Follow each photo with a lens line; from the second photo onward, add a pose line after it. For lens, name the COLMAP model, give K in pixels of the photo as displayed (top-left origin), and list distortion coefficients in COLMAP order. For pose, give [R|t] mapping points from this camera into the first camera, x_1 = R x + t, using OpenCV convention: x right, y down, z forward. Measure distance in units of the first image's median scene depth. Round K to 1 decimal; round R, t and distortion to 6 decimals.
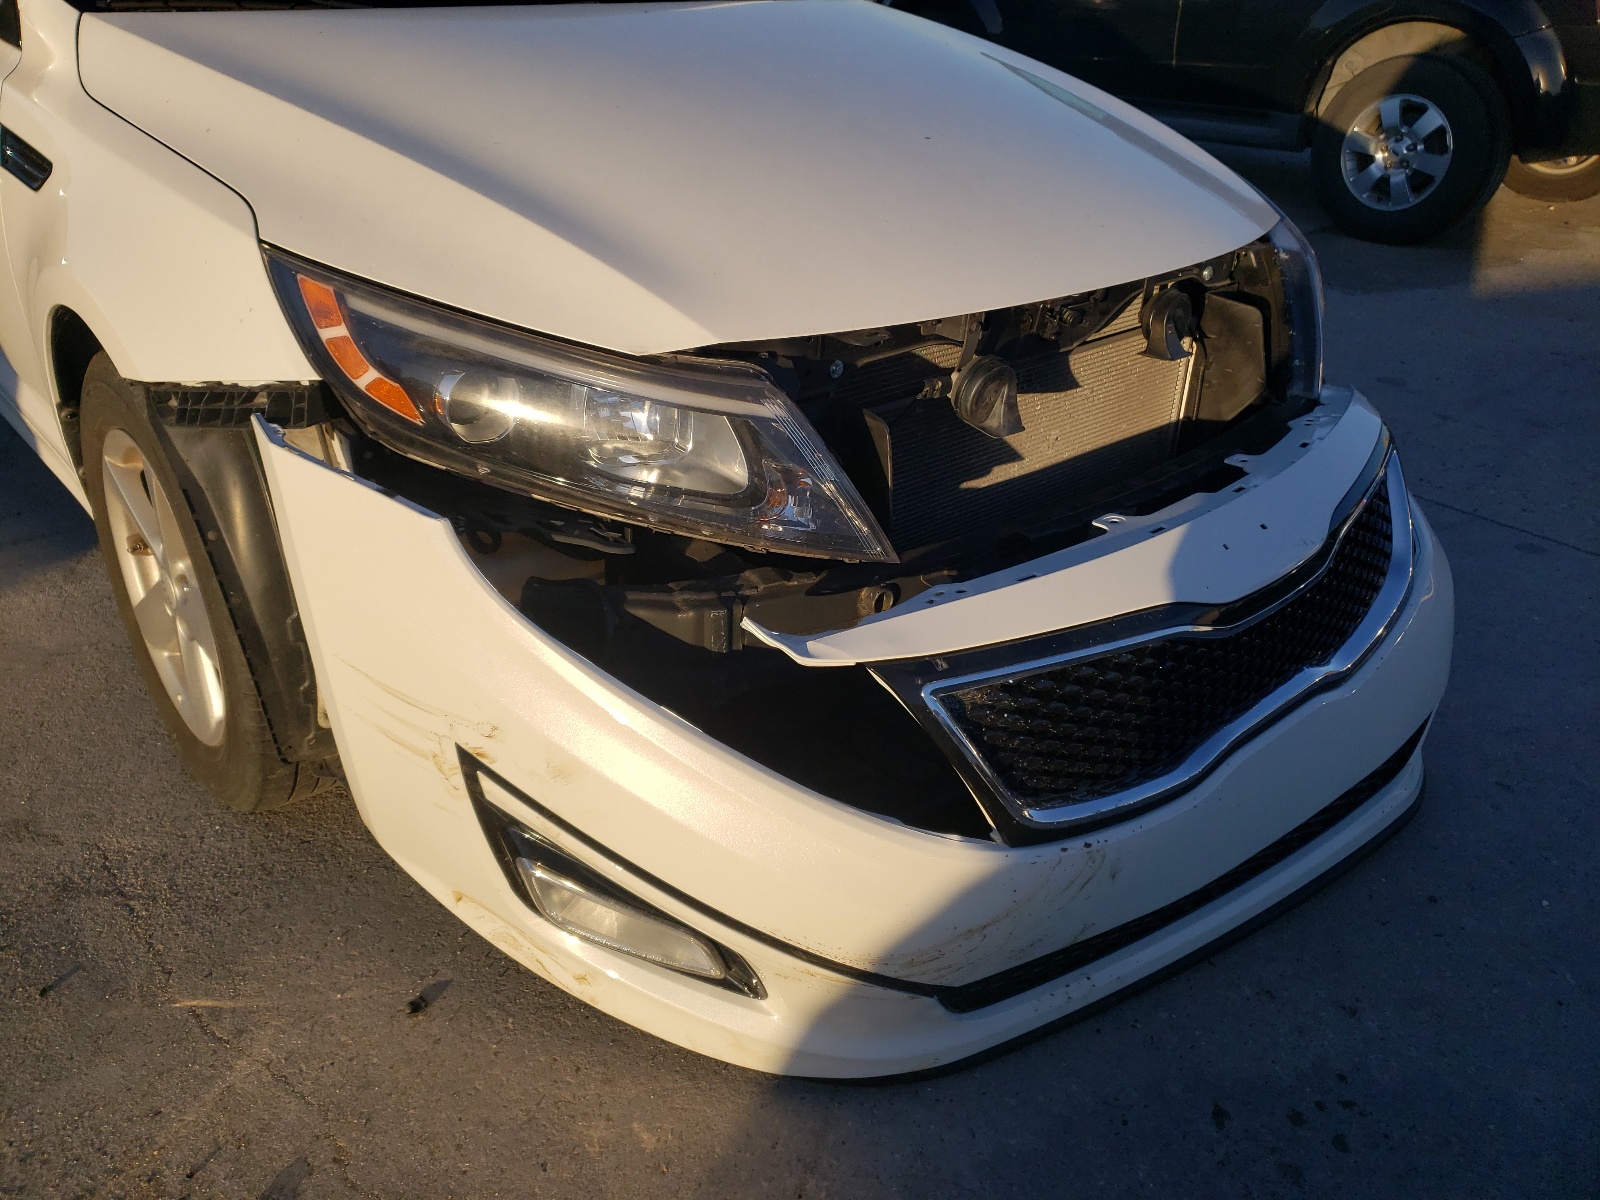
lens RADIAL K [[1174.4, 0, 800.0], [0, 1174.4, 600.0], [0, 0, 1]] dist [-0.006005, -0.005281]
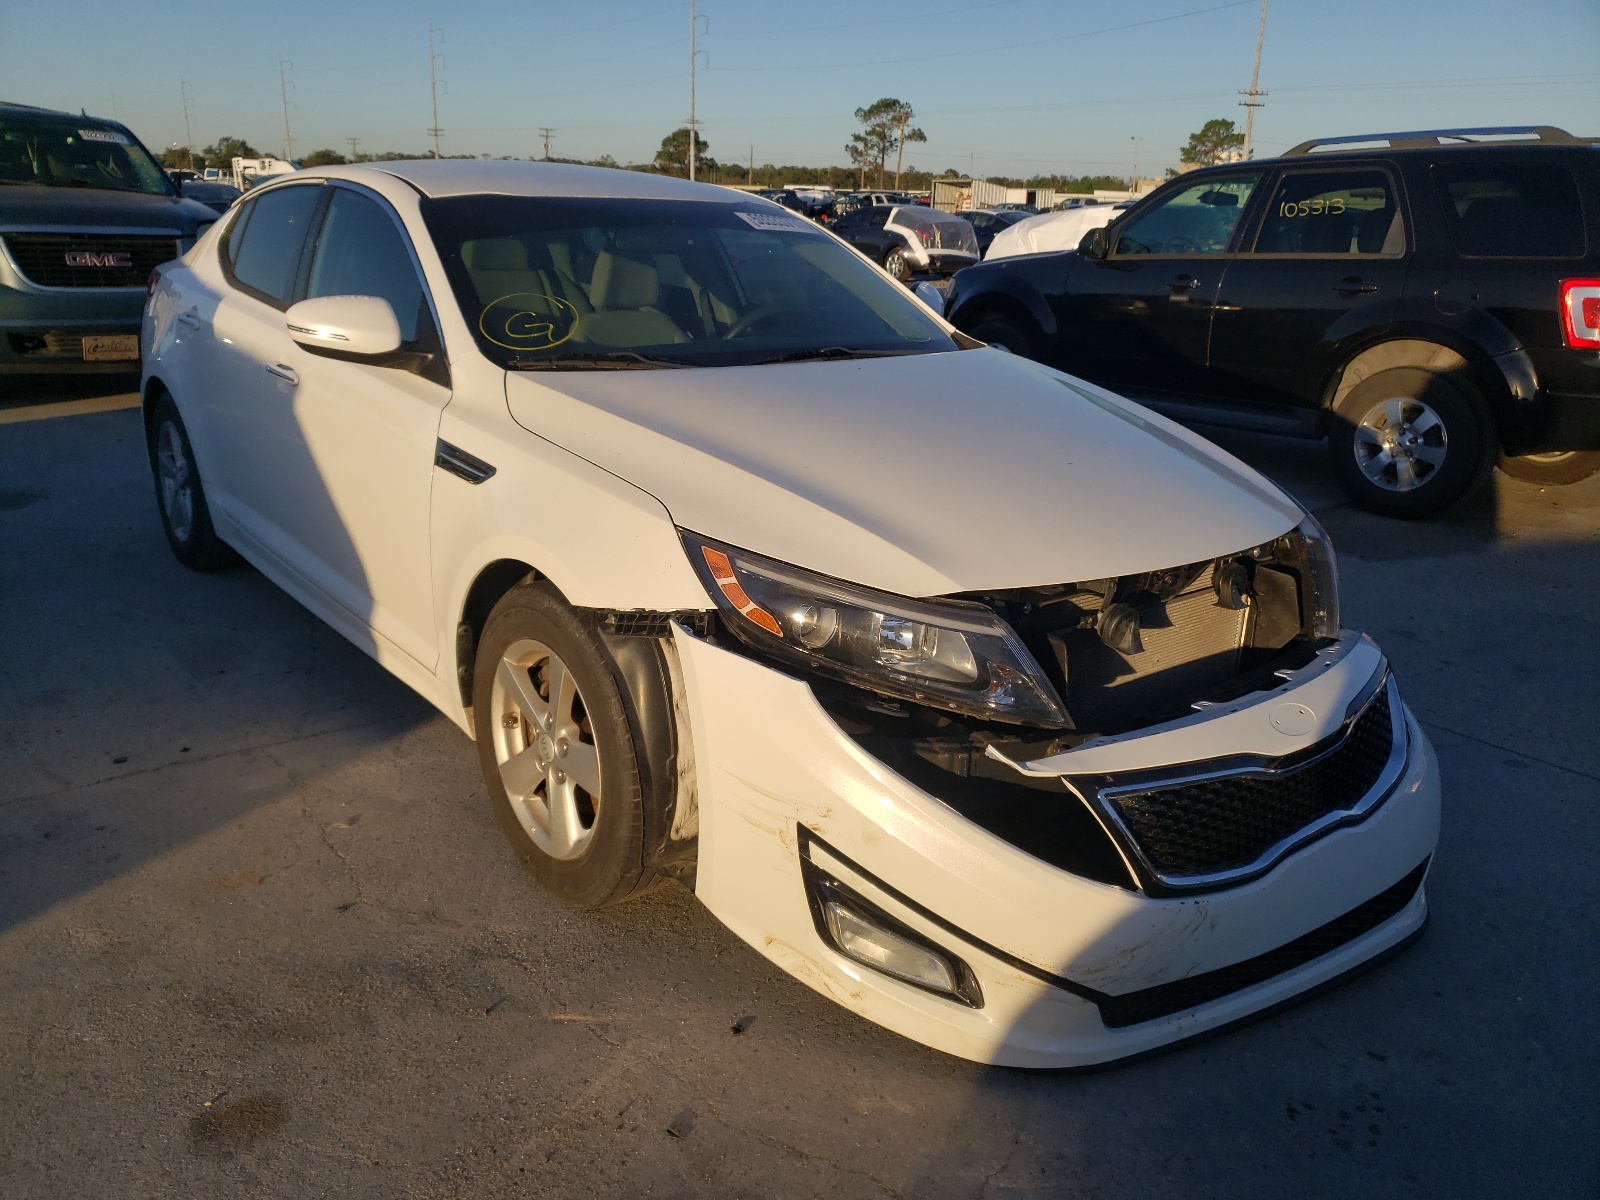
lens RADIAL K [[1271.4, 0, 800.0], [0, 1271.4, 600.0], [0, 0, 1]] dist [0.005073, -0.000935]
pose [[0.999742, 0.021820, -0.006349, -0.266056], [-0.022660, 0.978250, -0.206190, 0.156572], [0.001712, 0.206281, 0.978491, -0.707801]]
